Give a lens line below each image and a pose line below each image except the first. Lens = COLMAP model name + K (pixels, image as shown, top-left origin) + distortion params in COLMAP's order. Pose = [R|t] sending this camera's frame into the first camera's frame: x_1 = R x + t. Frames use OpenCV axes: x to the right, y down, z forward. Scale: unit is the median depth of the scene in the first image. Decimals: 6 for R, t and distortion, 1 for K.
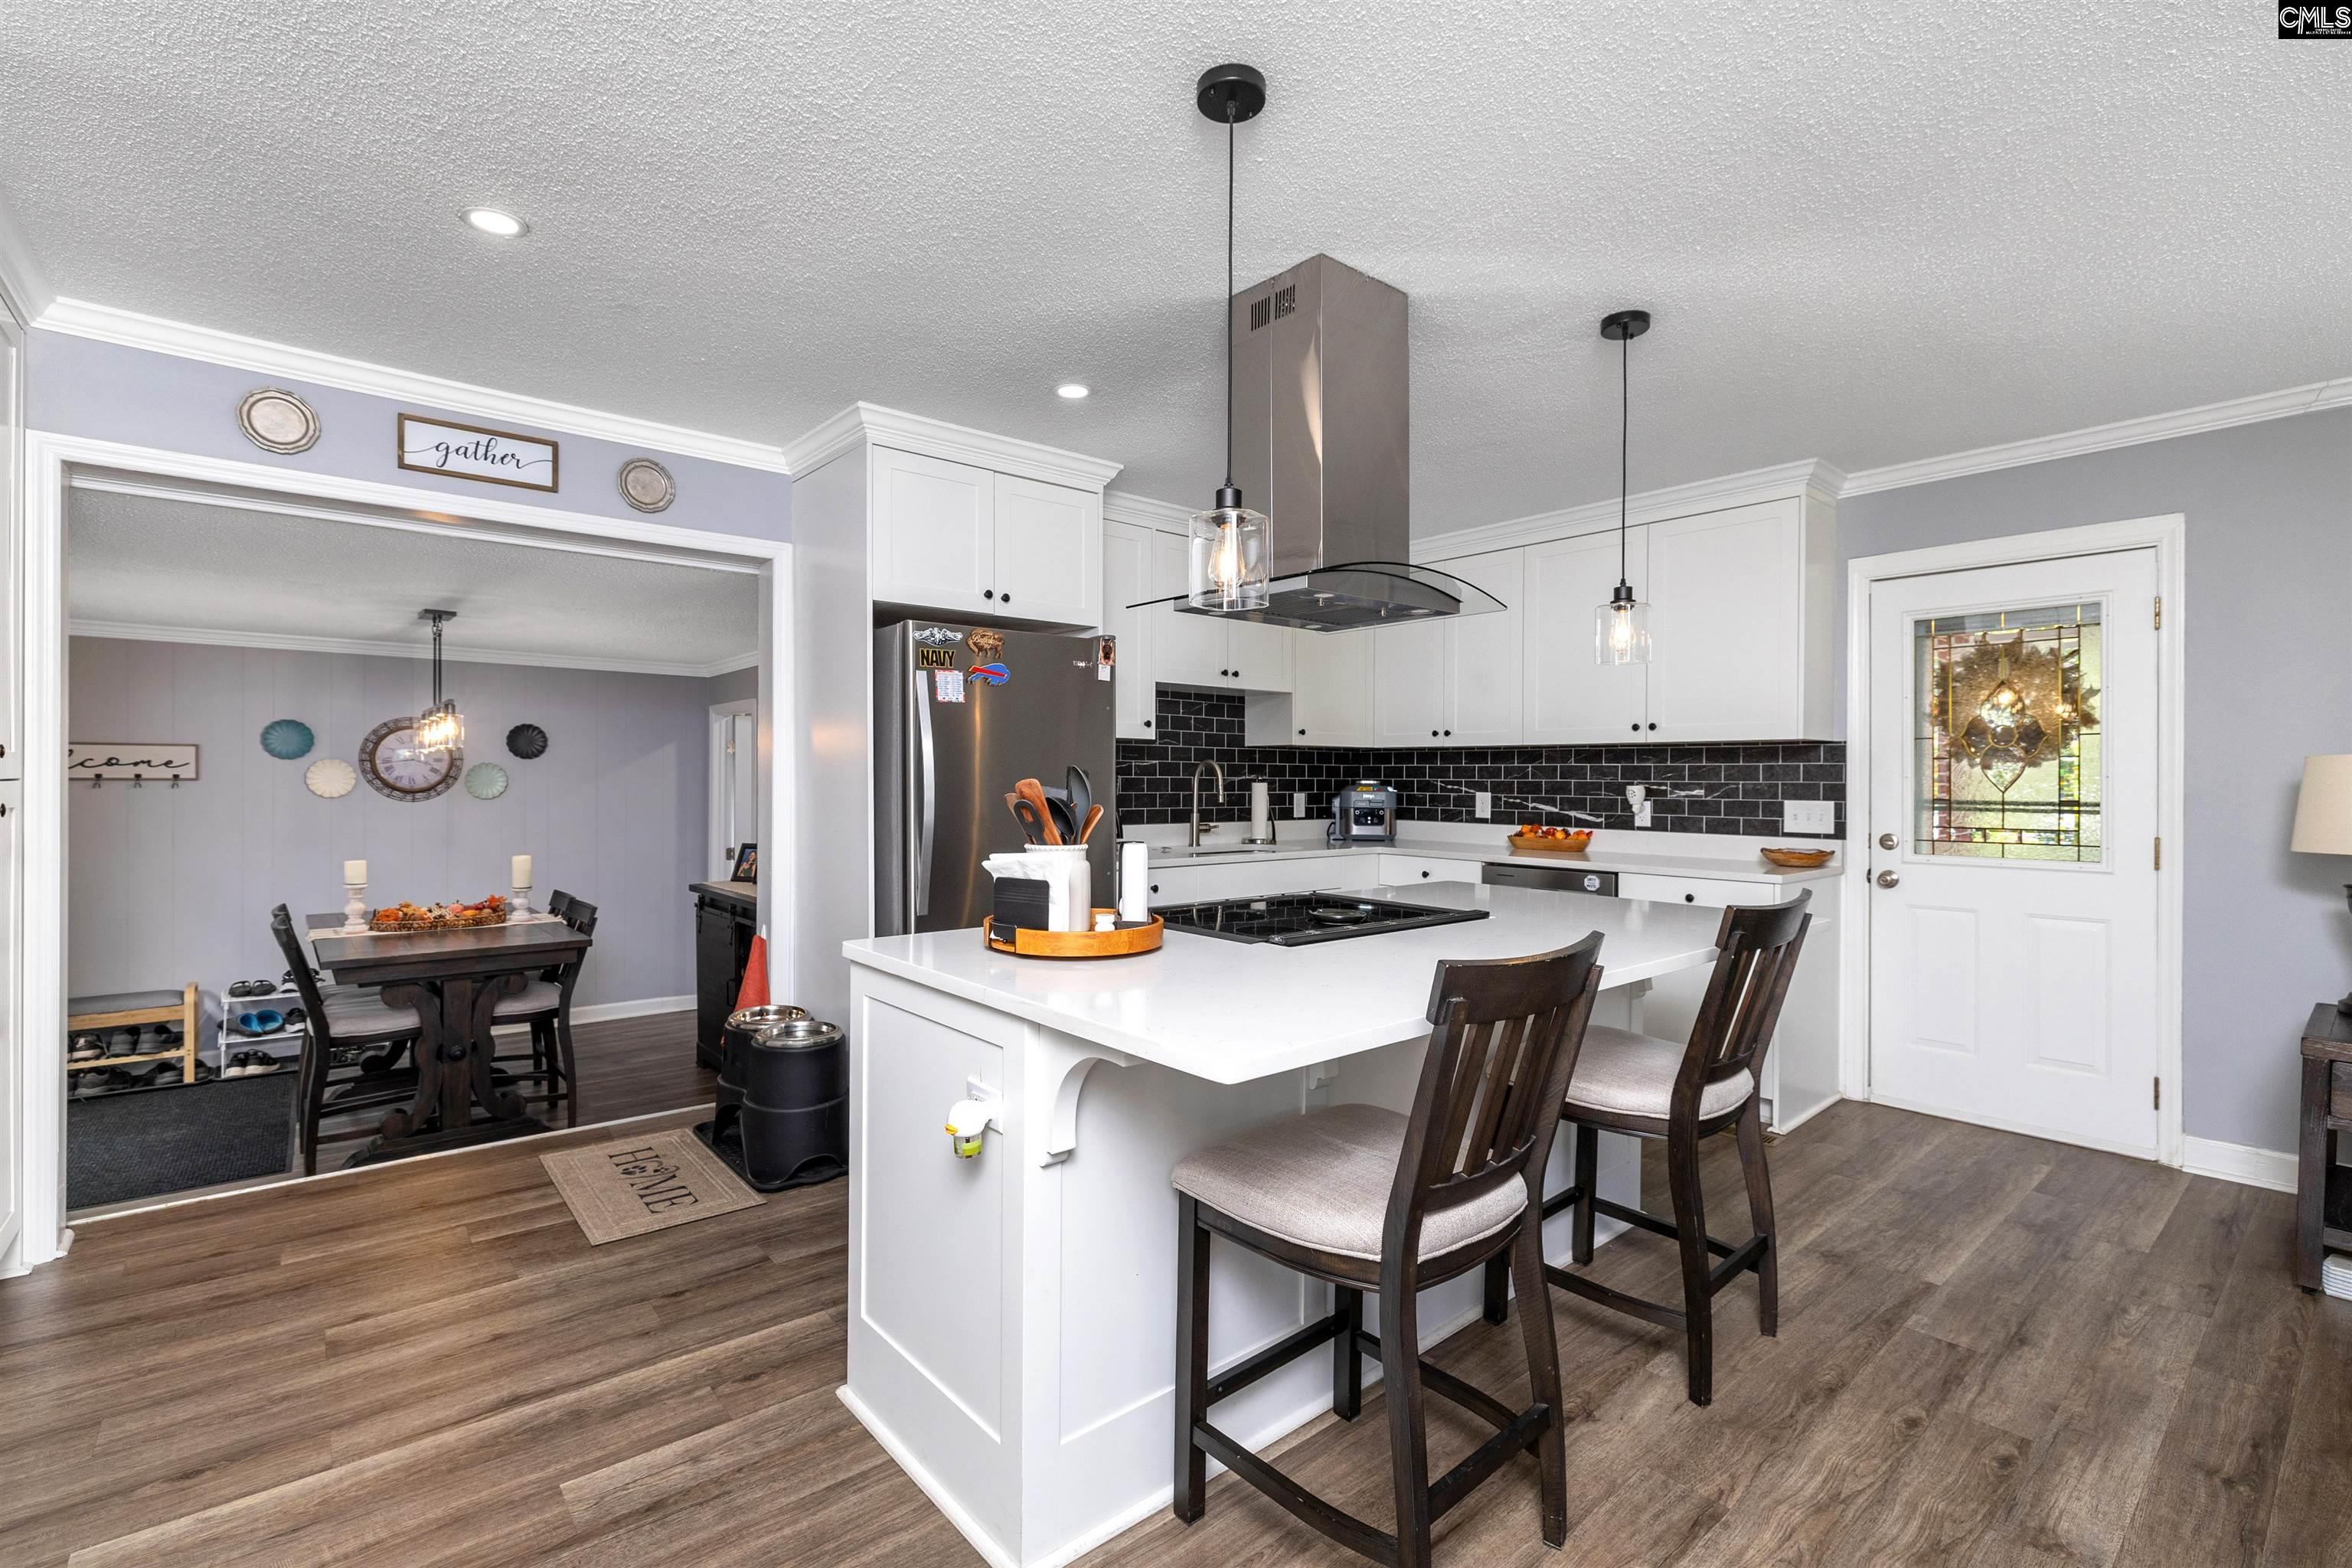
lens RADIAL K [[1037.7, 0, 1155.1], [0, 1037.7, 781.8], [0, 0, 1]] dist [0.004249, -0.000125]
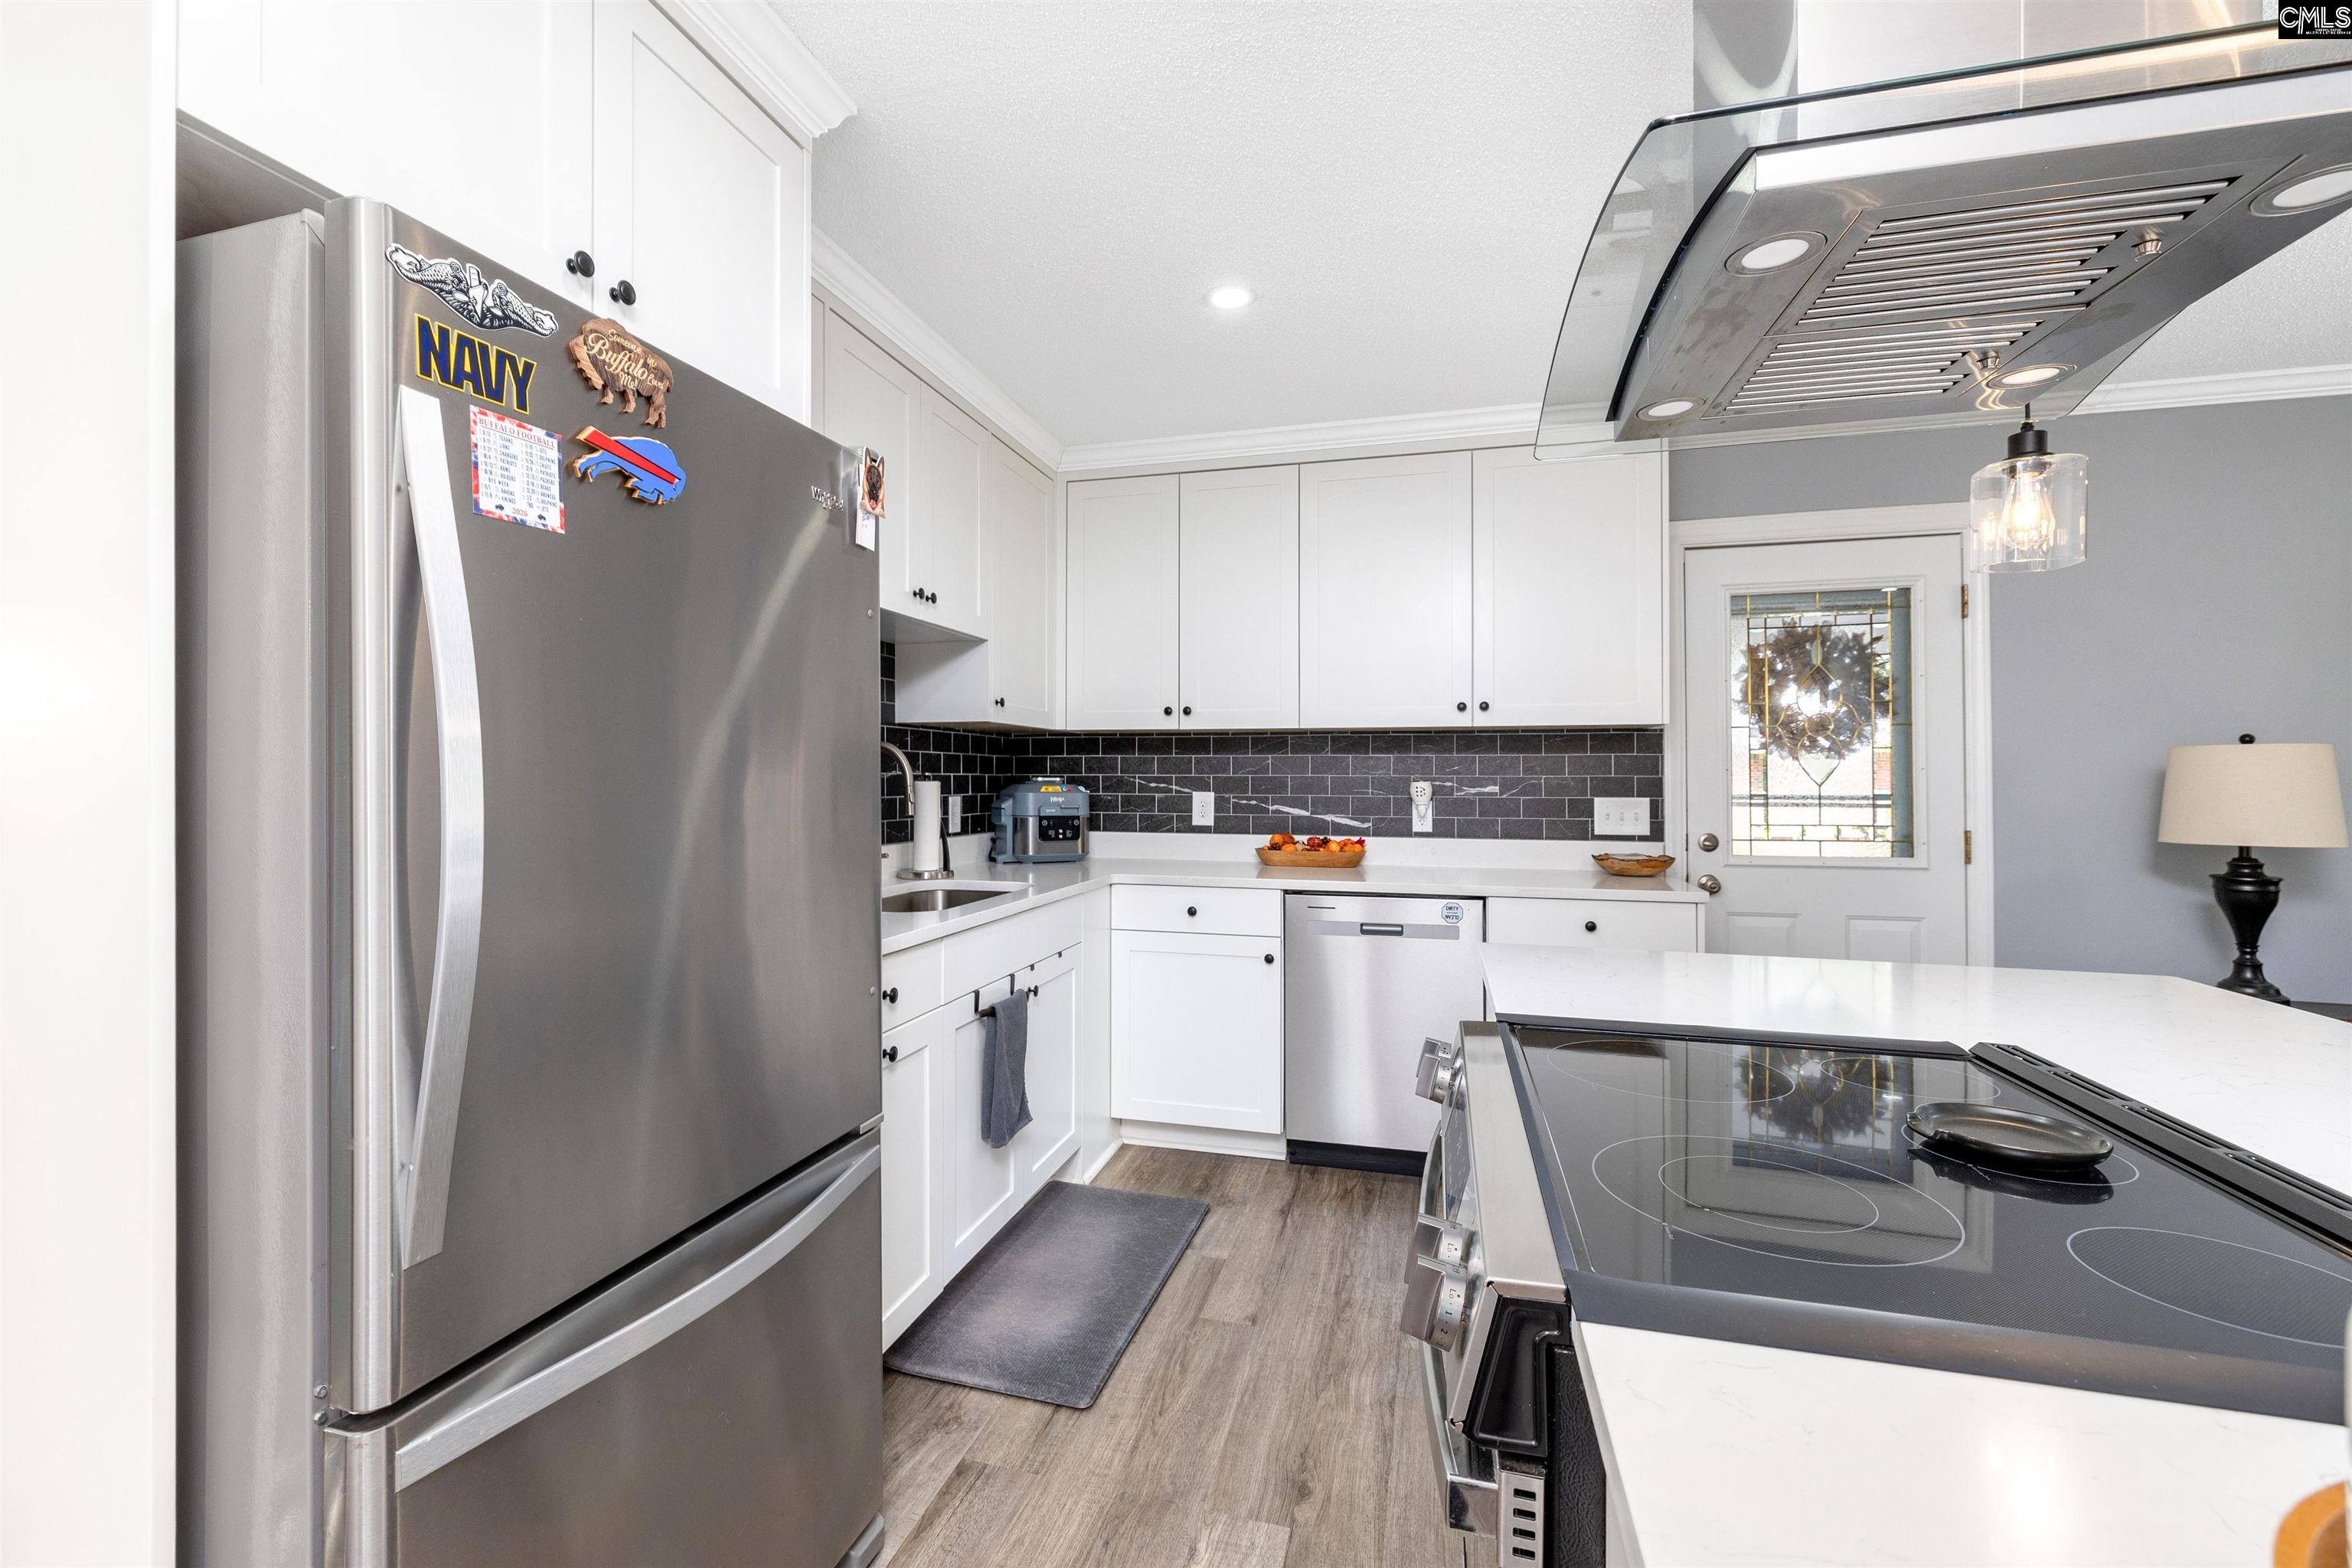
lens RADIAL K [[1013.2, 0, 1142.0], [0, 1013.2, 771.8], [0, 0, 1]] dist [-0.004660, 0.000635]
pose [[0.831137, -0.001642, 0.556065, -0.172756], [0.005715, 0.999968, -0.005590, -0.000946], [-0.556038, 0.007824, 0.831120, 0.533775]]
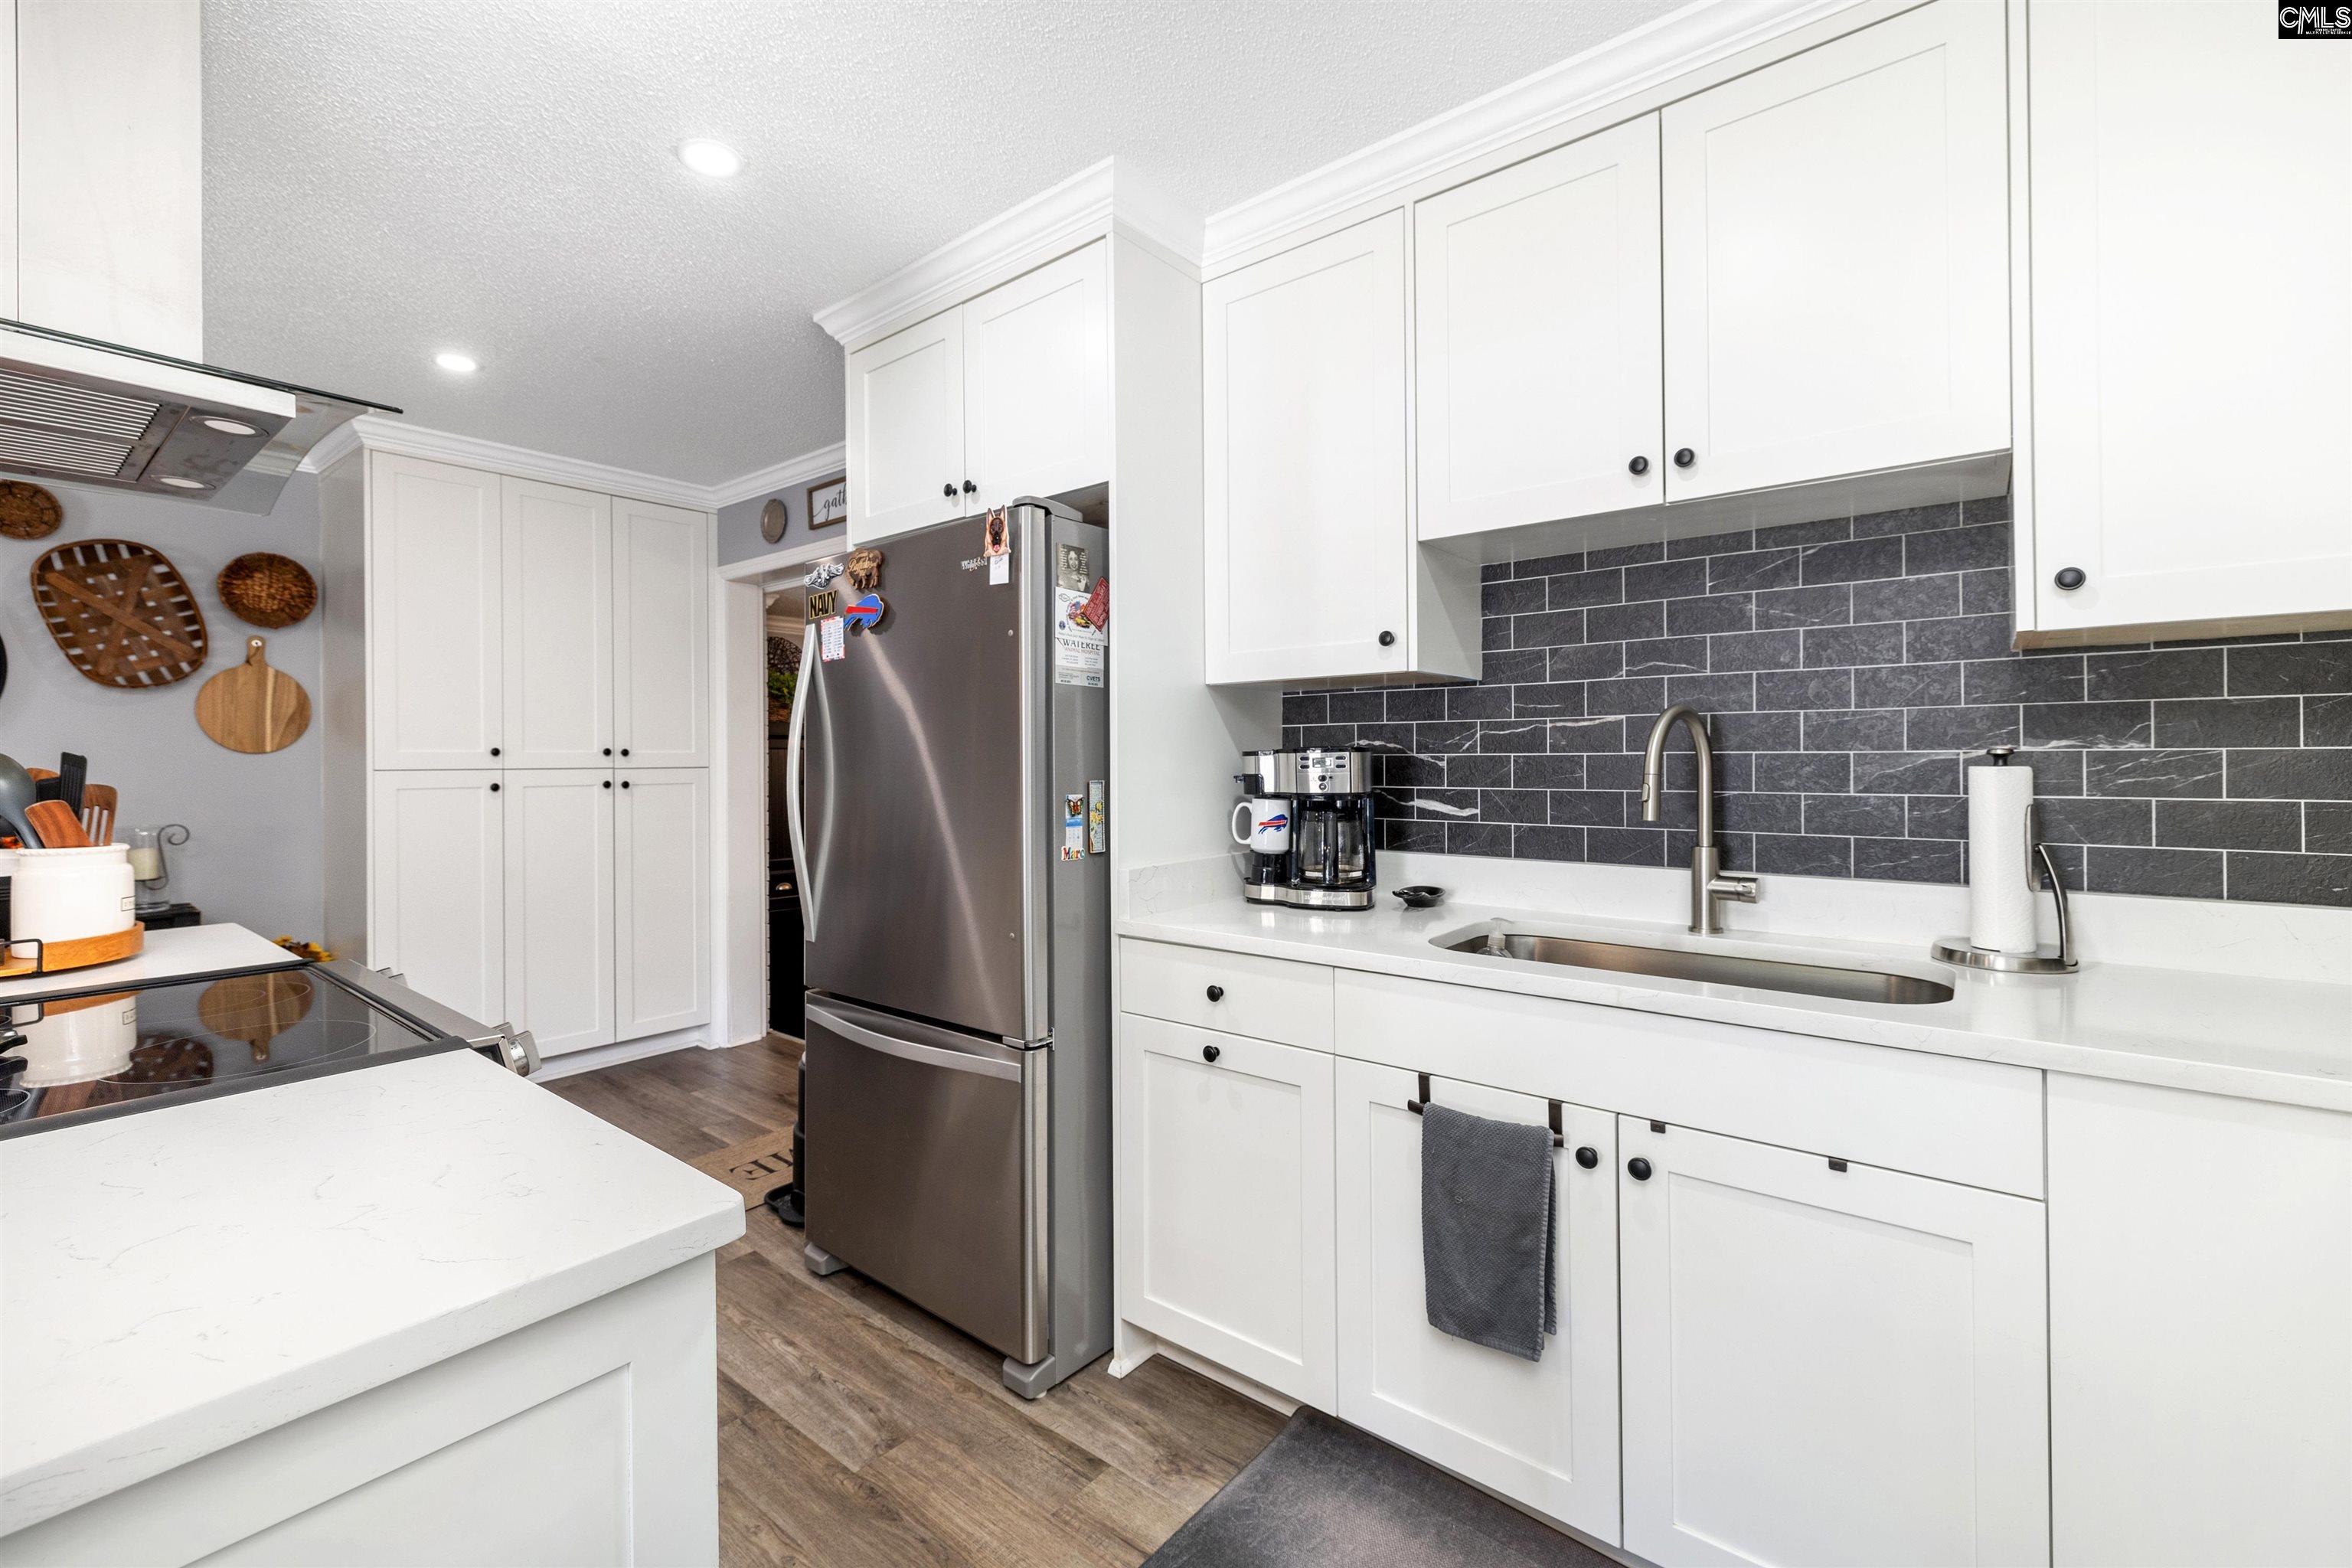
lens RADIAL K [[1013.2, 0, 1163.0], [0, 1013.2, 753.5], [0, 0, 1]] dist [-0.004660, 0.000635]
pose [[0.178420, -0.011518, -0.983887, 0.454784], [0.005100, 0.999929, -0.010781, -0.000954], [0.983941, -0.003095, 0.178466, 0.903954]]
